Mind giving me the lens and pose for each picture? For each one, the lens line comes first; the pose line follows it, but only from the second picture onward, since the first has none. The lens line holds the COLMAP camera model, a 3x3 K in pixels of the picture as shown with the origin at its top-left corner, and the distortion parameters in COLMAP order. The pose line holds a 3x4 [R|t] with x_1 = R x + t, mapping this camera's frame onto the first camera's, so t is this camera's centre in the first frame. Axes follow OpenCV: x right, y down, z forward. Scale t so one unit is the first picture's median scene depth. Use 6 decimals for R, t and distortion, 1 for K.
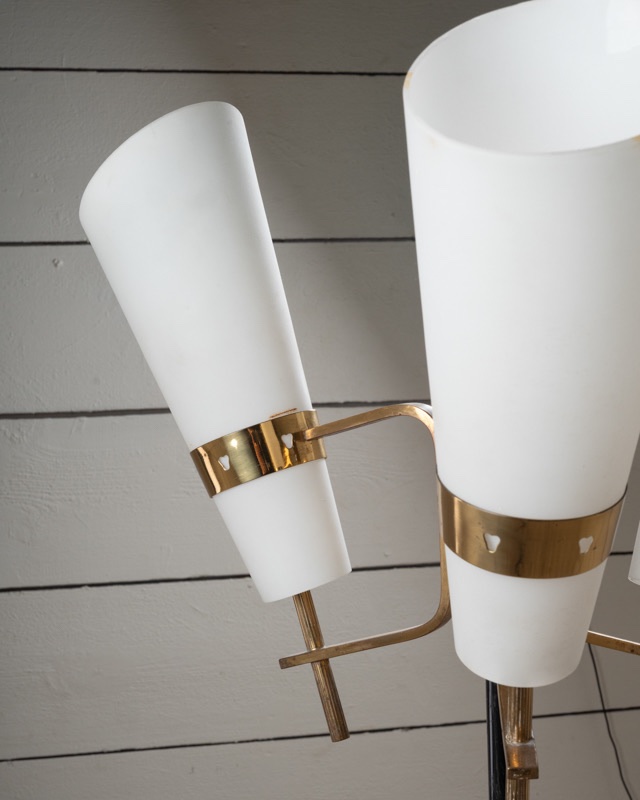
lens RADIAL K [[1449.9, 0, 345.6], [0, 1449.9, 449.9], [0, 0, 1]] dist [-0.002582, -0.116812]
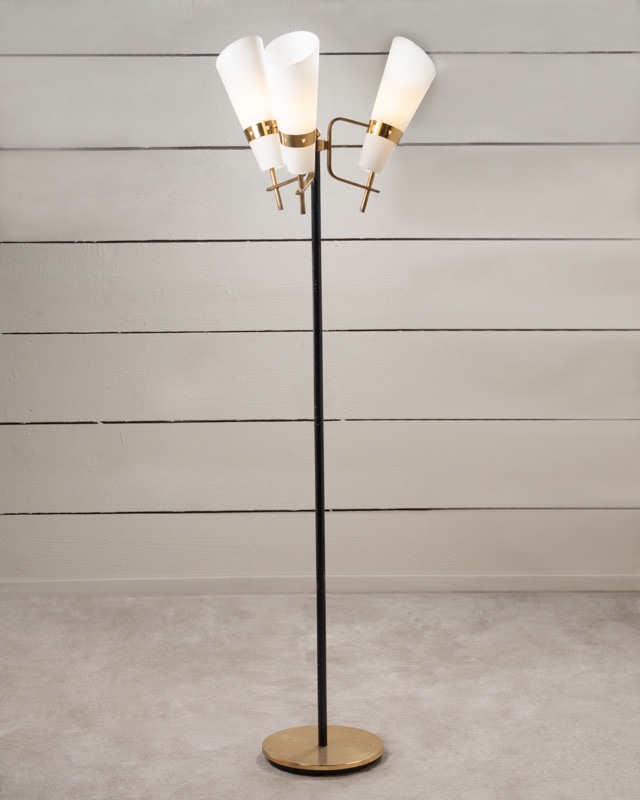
lens RADIAL K [[1643.3, 0, 320.0], [0, 1643.3, 400.0], [0, 0, 1]] dist [0.056067, -0.552089]
pose [[0.983233, 0.044998, -0.176714, 0.301322], [-0.029251, 0.995446, 0.090726, 0.104965], [0.179992, -0.084036, 0.980072, -1.098784]]
